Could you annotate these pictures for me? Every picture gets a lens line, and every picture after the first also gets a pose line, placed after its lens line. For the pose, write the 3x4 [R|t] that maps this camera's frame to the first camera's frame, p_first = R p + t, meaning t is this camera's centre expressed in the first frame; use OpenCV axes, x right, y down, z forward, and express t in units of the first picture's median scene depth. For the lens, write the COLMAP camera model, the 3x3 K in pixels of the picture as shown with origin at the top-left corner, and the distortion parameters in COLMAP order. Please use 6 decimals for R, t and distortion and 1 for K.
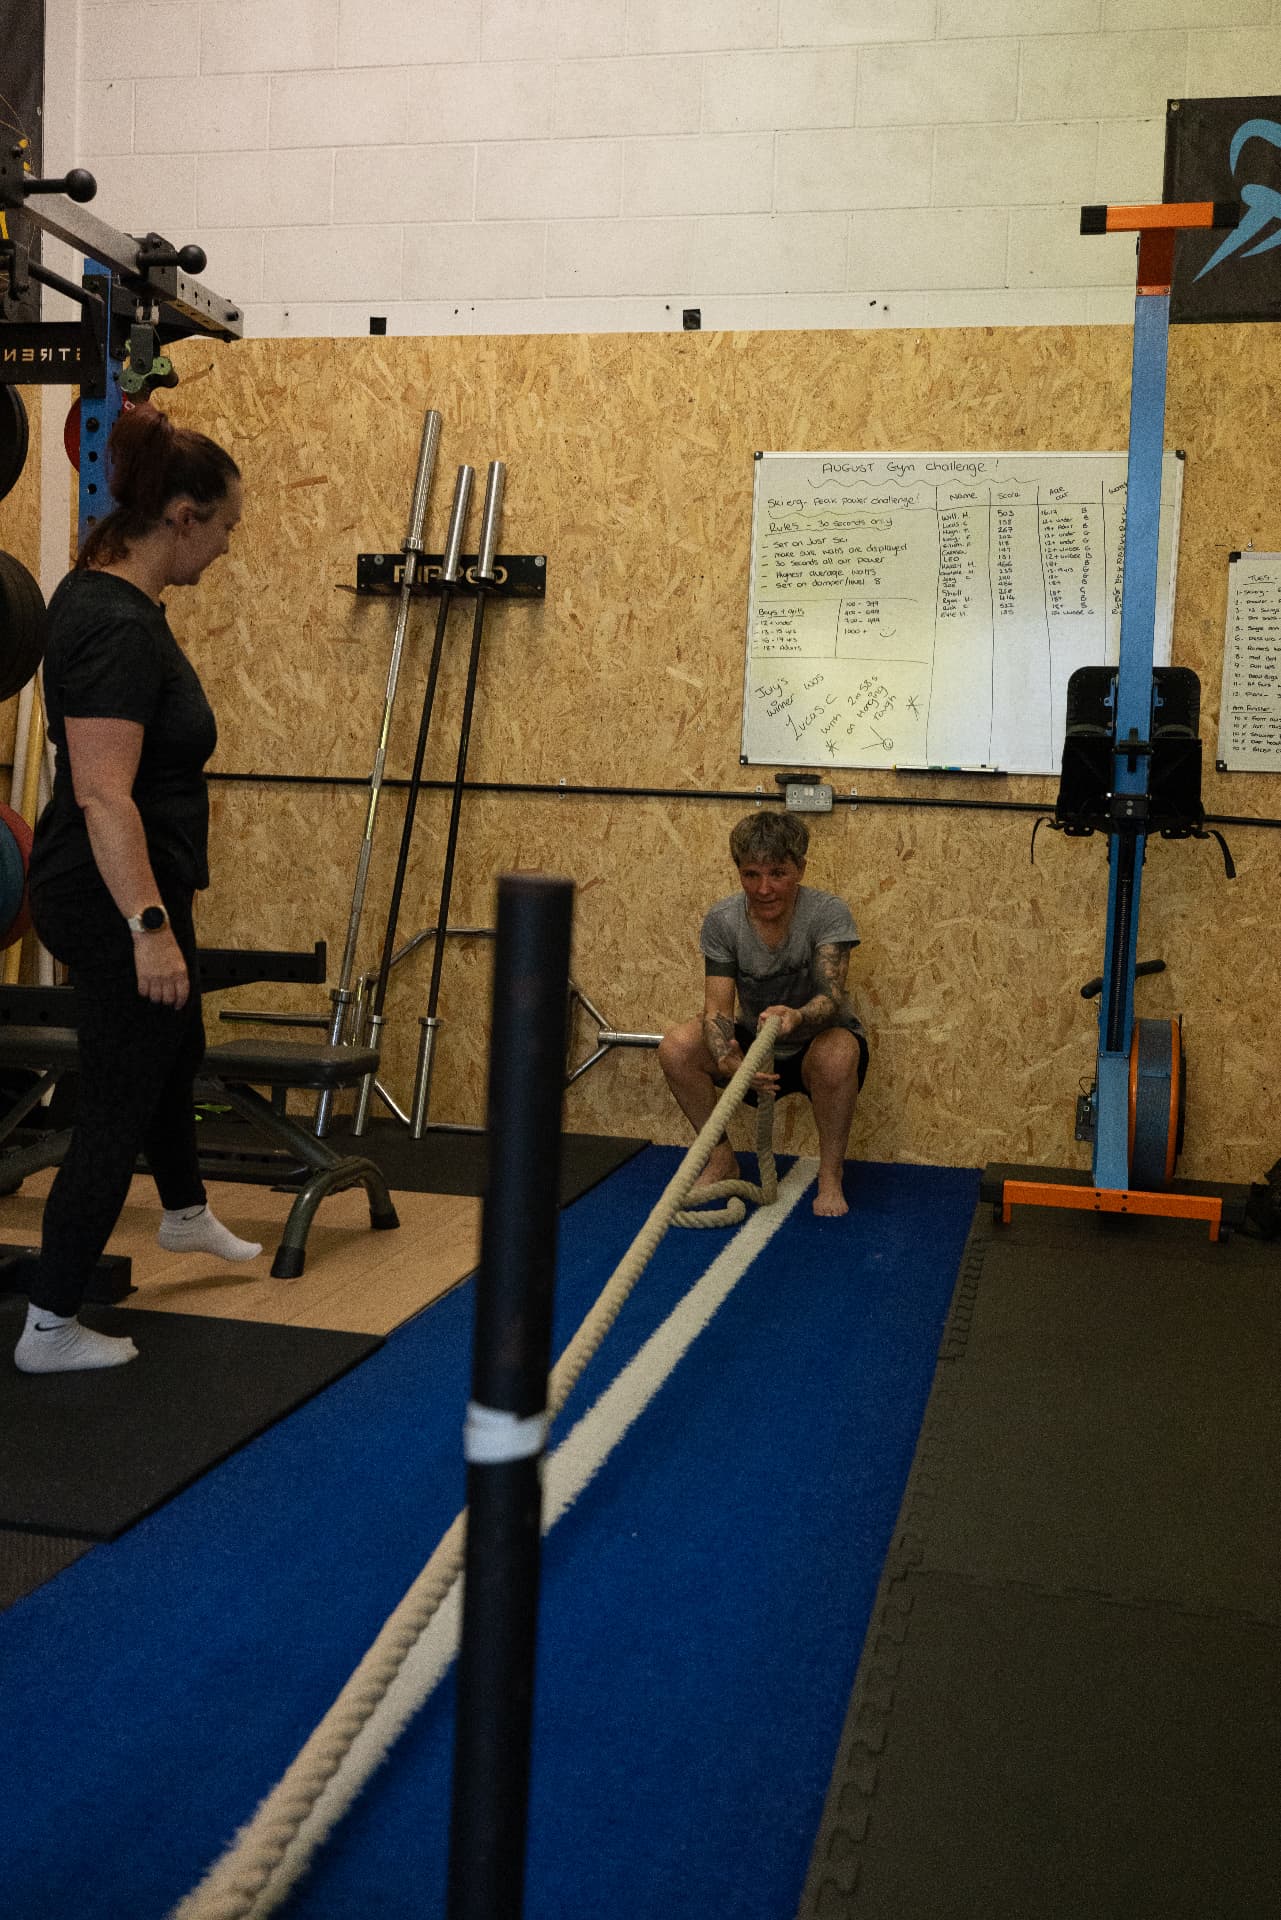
lens RADIAL K [[1873.1, 0, 633.2], [0, 1873.1, 950.0], [0, 0, 1]] dist [0.007783, 0.000000]
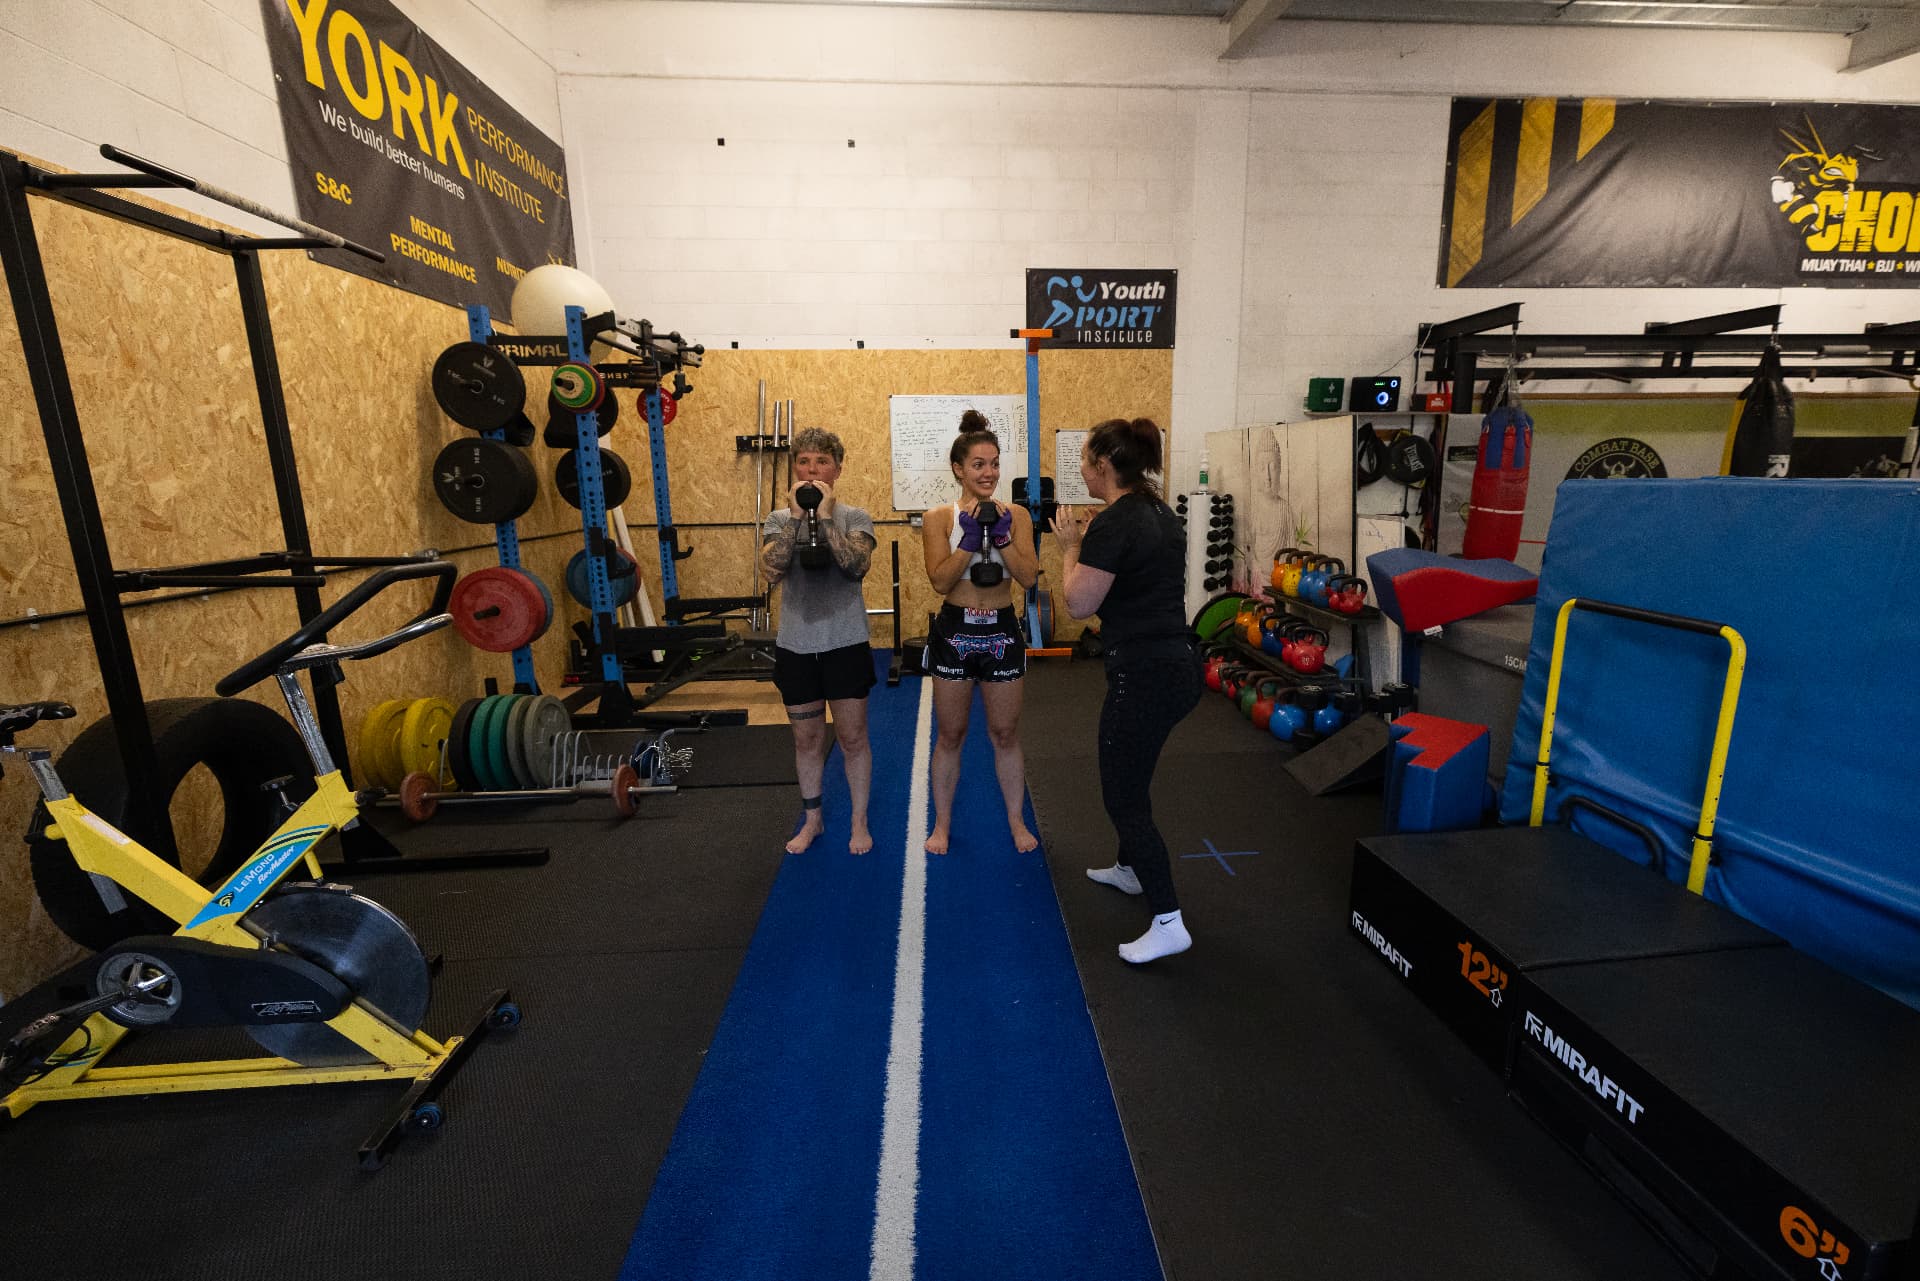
lens RADIAL K [[872.2, 0, 1005.5], [0, 872.2, 658.9], [0, 0, 1]] dist [0.002067, 0.000664]
pose [[0.954915, -0.112424, 0.274771, -0.167599], [0.071405, 0.985331, 0.154999, -0.072205], [-0.288166, -0.128391, 0.948934, -0.311370]]
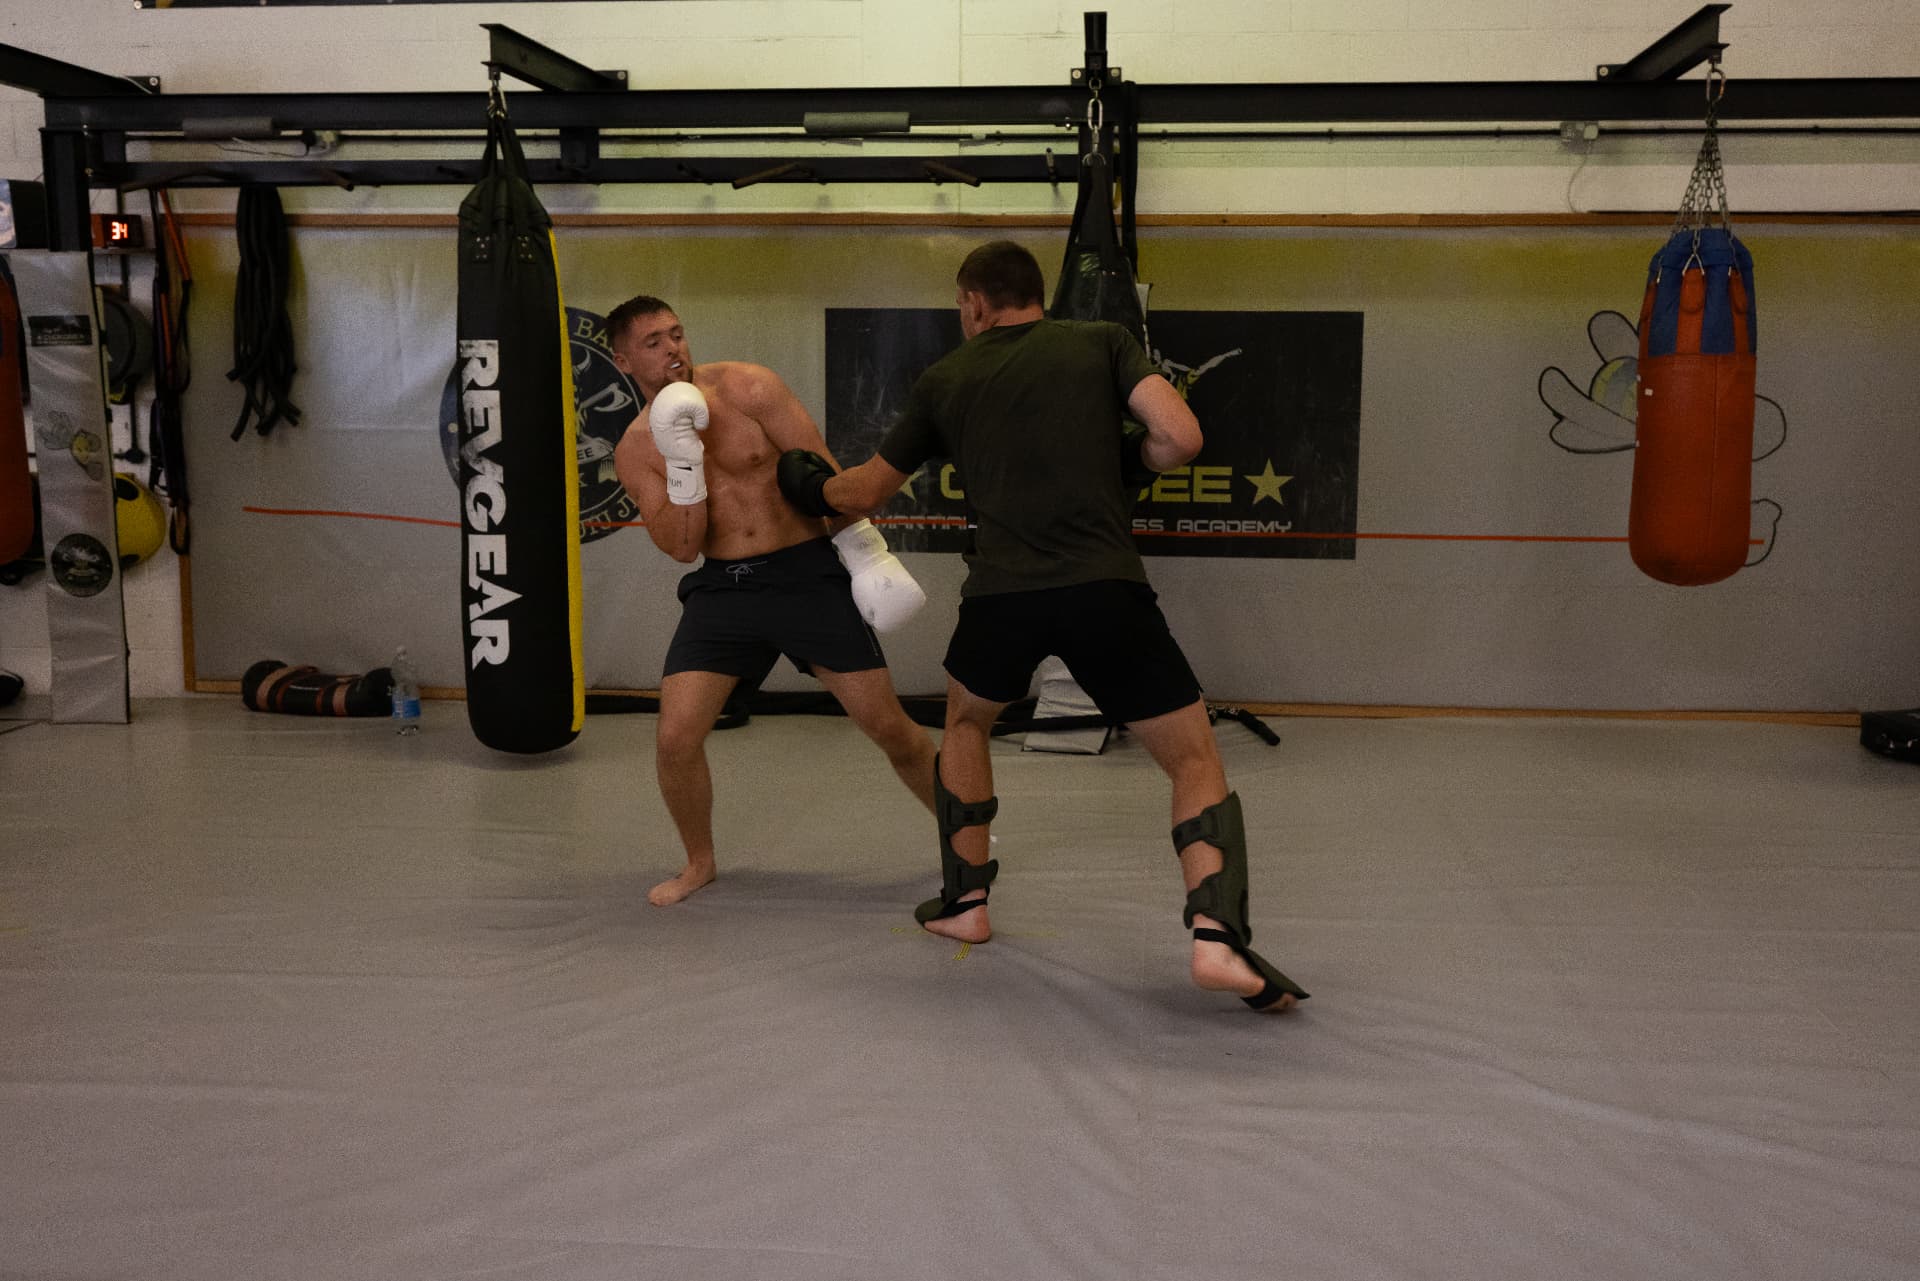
lens RADIAL K [[1723.4, 0, 1014.0], [0, 1723.4, 599.3], [0, 0, 1]] dist [0.007784, -0.003007]
pose [[0.989858, -0.052146, 0.132142, 1.342663], [0.045319, 0.997503, 0.054157, 0.032490], [-0.134636, -0.047620, 0.989750, -0.580592]]
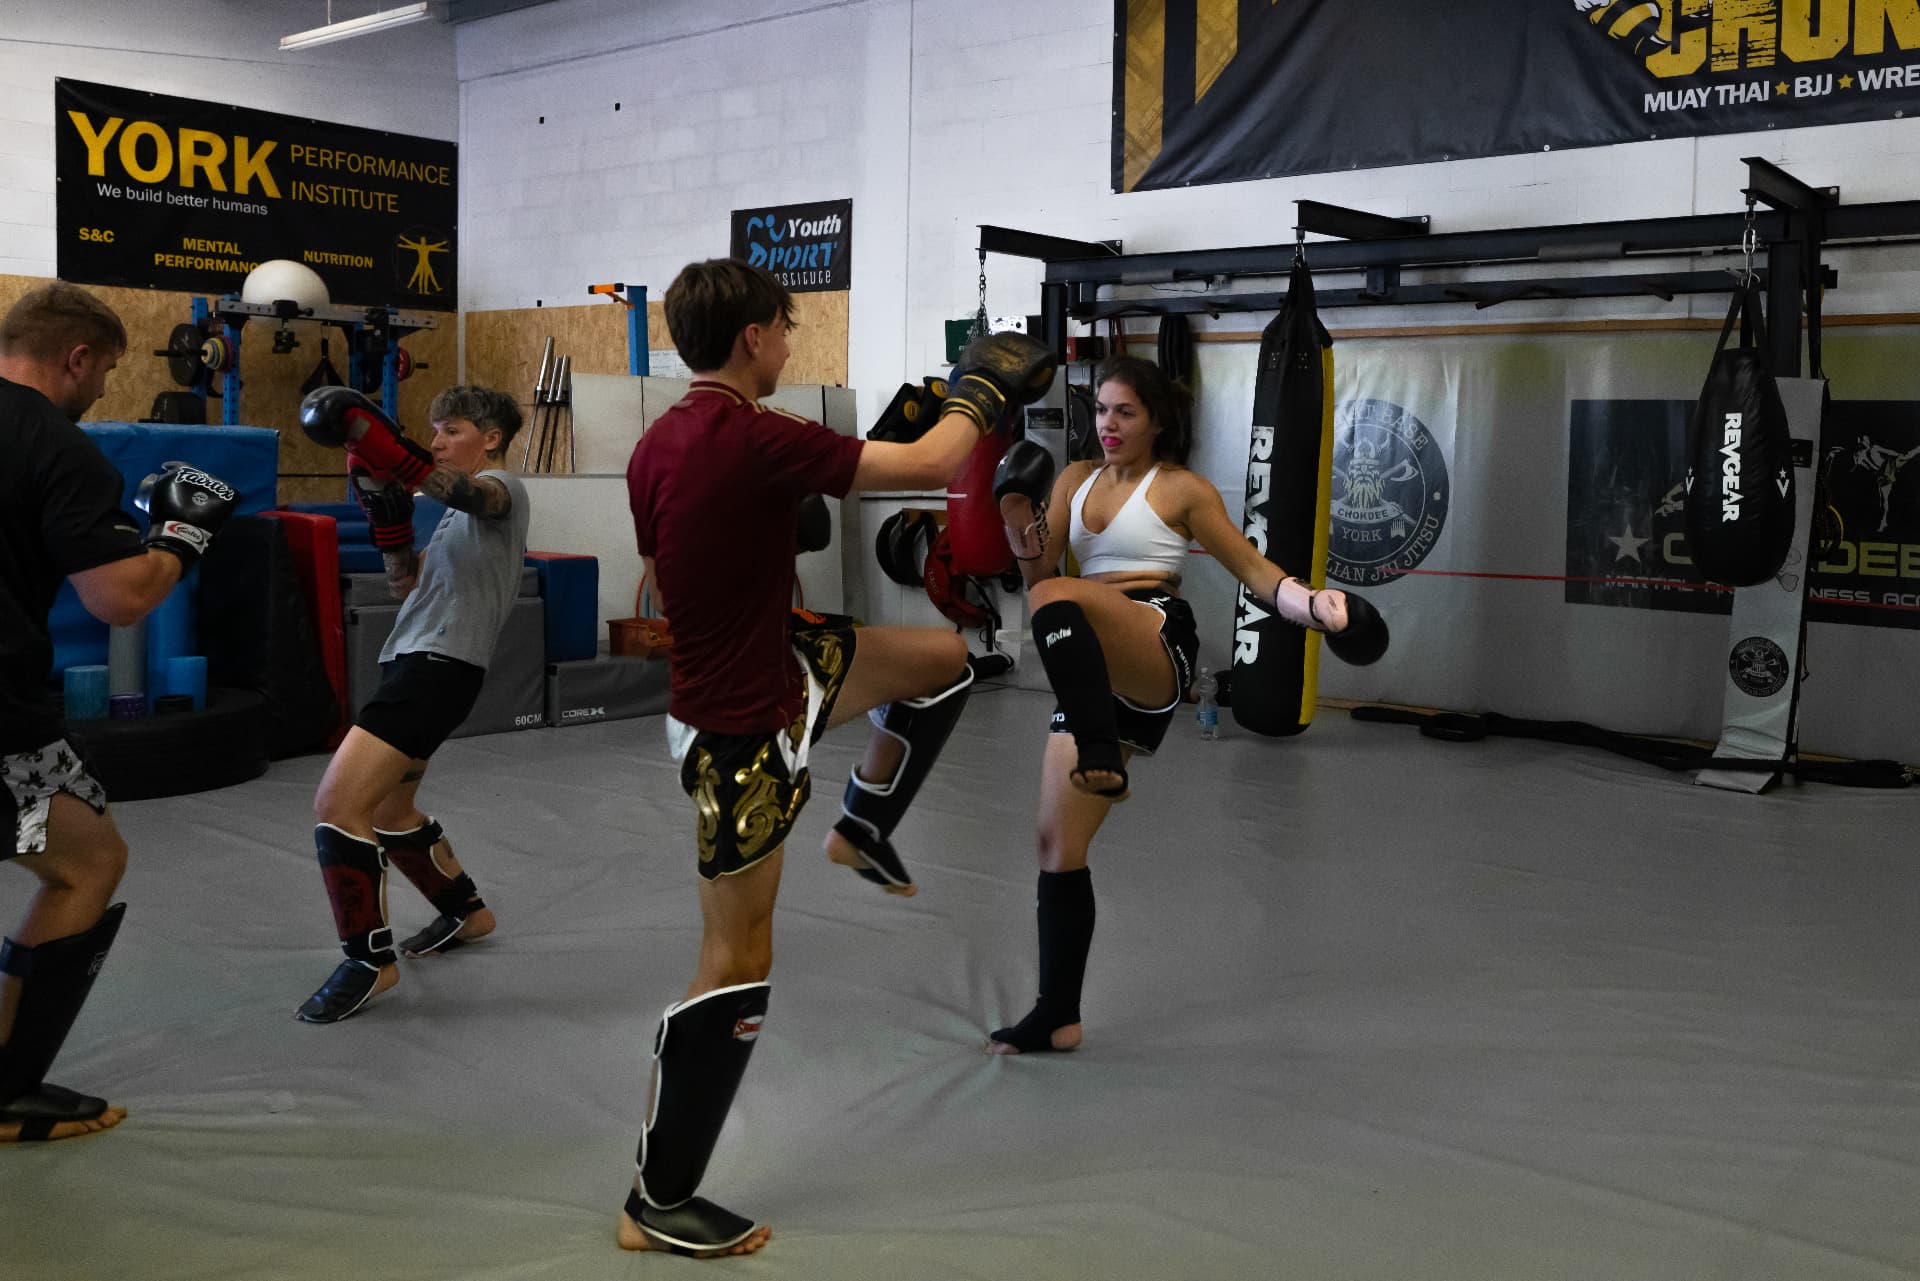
lens RADIAL K [[1723.4, 0, 1088.1], [0, 1723.4, 498.9], [0, 0, 1]] dist [0.007784, -0.003007]
pose [[0.902327, -0.010578, -0.430921, 1.657113], [-0.014506, 0.998387, -0.054882, 0.058544], [0.430807, 0.055773, 0.900719, -0.846939]]
